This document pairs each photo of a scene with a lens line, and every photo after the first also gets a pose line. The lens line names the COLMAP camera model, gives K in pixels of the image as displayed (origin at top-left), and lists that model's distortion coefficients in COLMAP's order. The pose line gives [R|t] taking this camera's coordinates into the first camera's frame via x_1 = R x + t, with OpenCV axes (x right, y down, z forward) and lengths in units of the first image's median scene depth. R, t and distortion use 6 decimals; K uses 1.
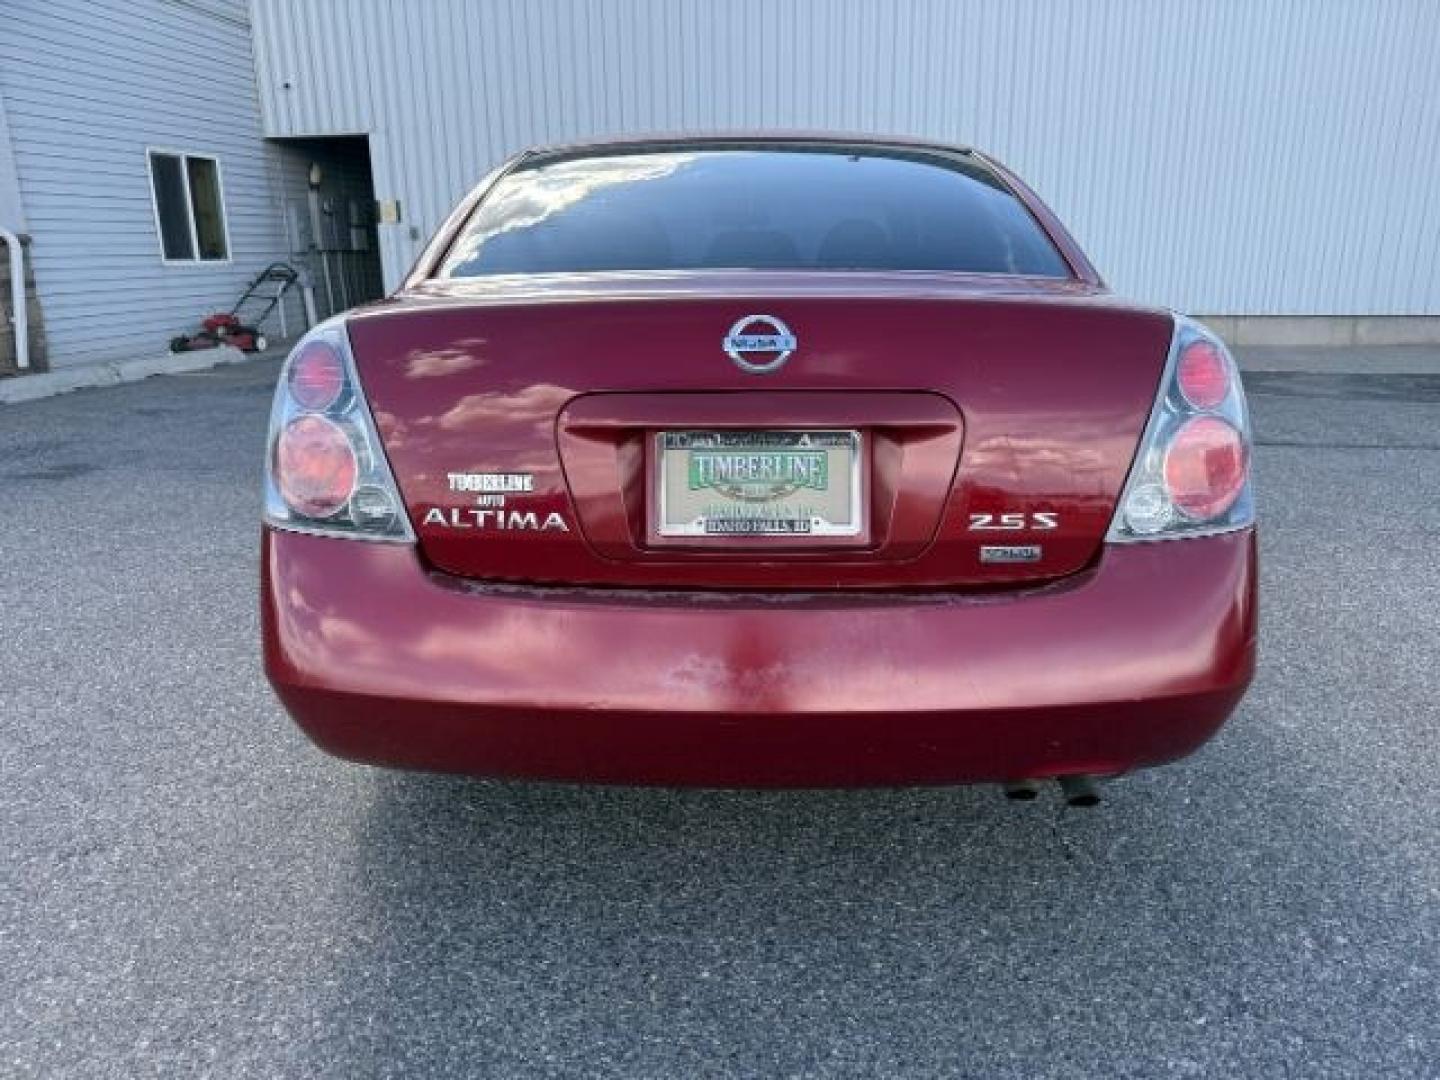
lens RADIAL K [[1030.1, 0, 726.6], [0, 1030.1, 539.1], [0, 0, 1]] dist [0.007777, -0.012816]
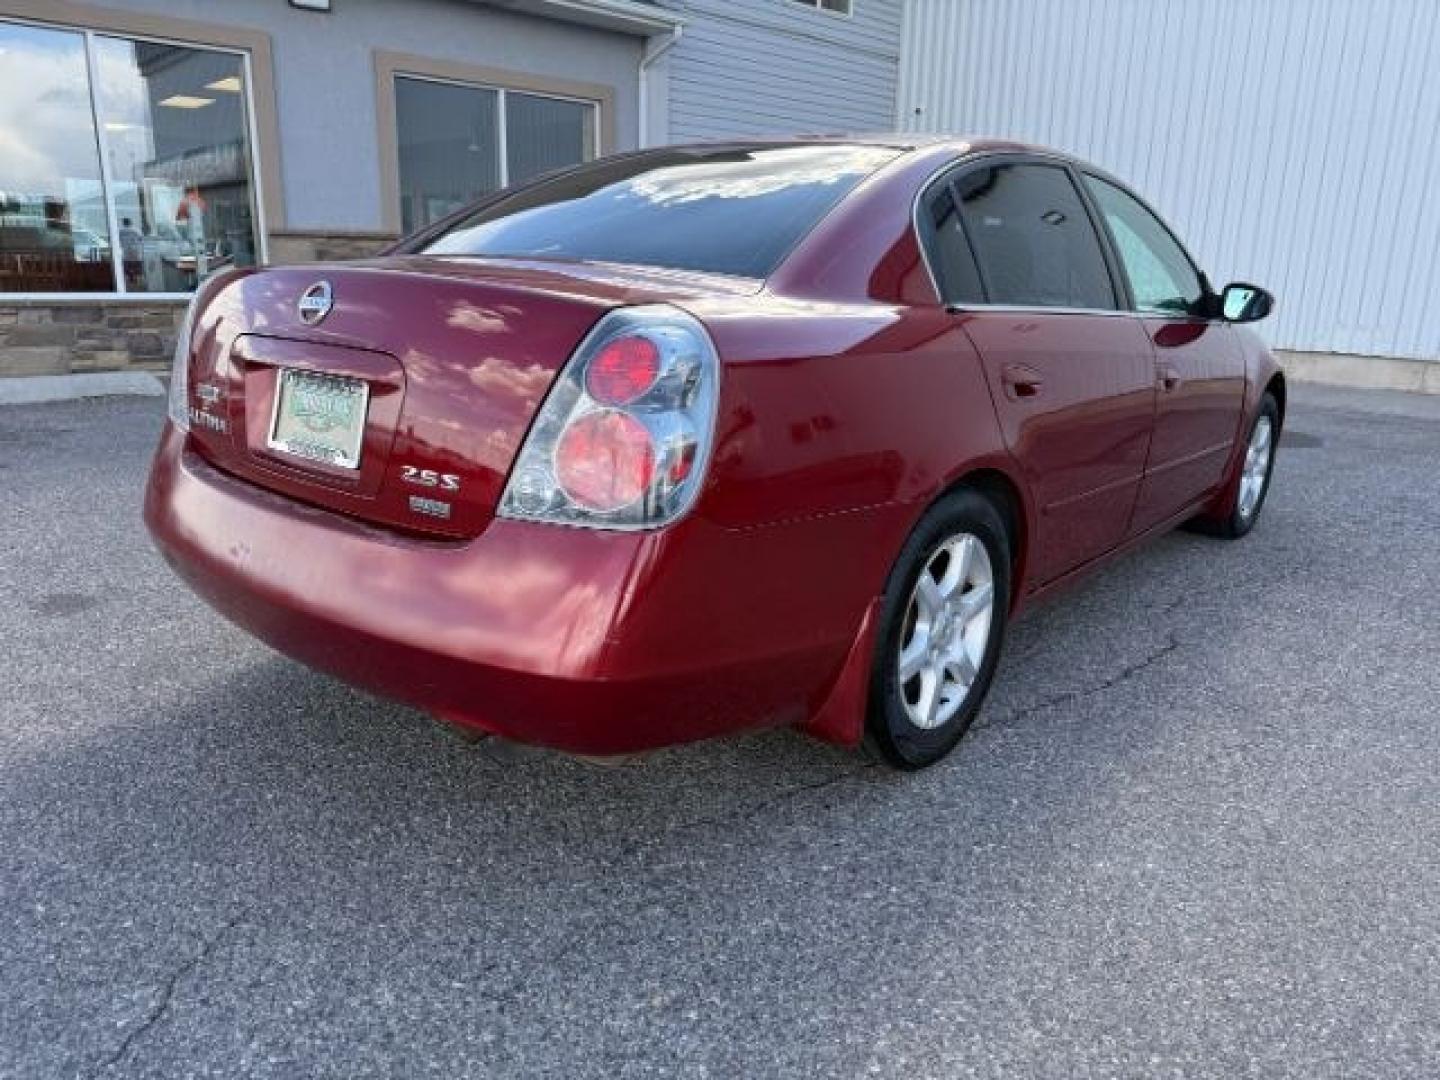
lens RADIAL K [[1030.1, 0, 719.6], [0, 1030.1, 537.0], [0, 0, 1]] dist [0.007777, -0.012816]
pose [[0.779297, 0.185676, -0.598515, 1.190396], [-0.196477, 0.979333, 0.047992, -0.068800], [0.595057, 0.080194, 0.799672, 0.297661]]
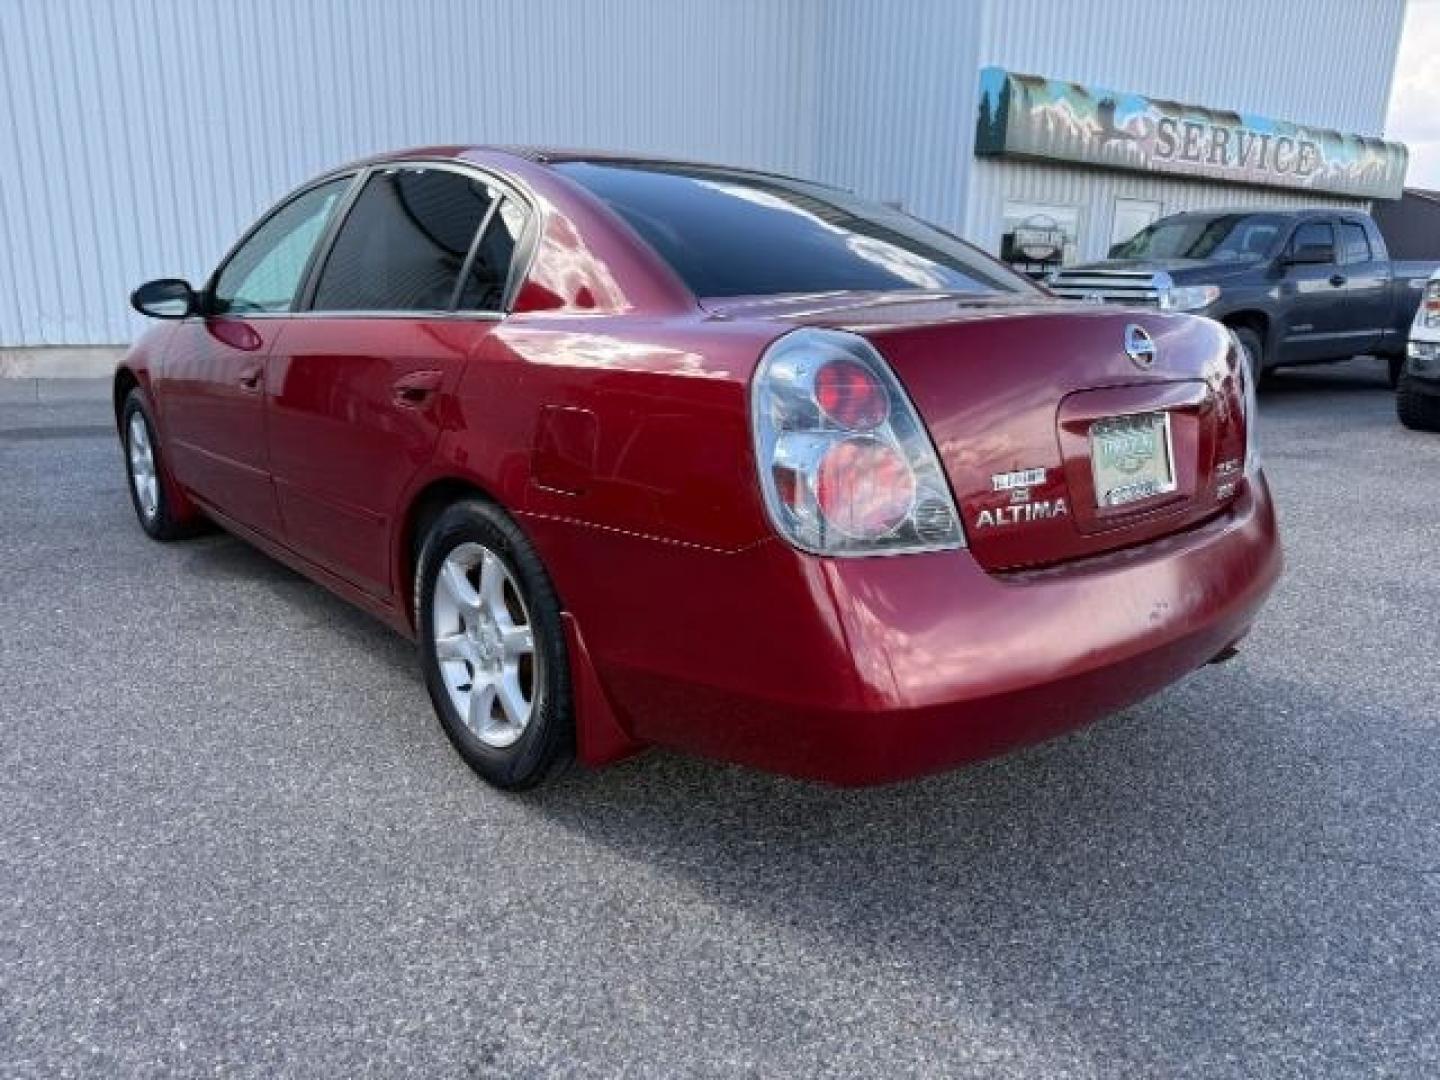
lens RADIAL K [[1030.1, 0, 715.3], [0, 1030.1, 543.5], [0, 0, 1]] dist [0.007777, -0.012816]
pose [[0.739635, -0.145405, 0.657113, -1.190427], [0.157510, 0.986664, 0.041037, -0.083105], [-0.654317, 0.073150, 0.752674, 0.391496]]
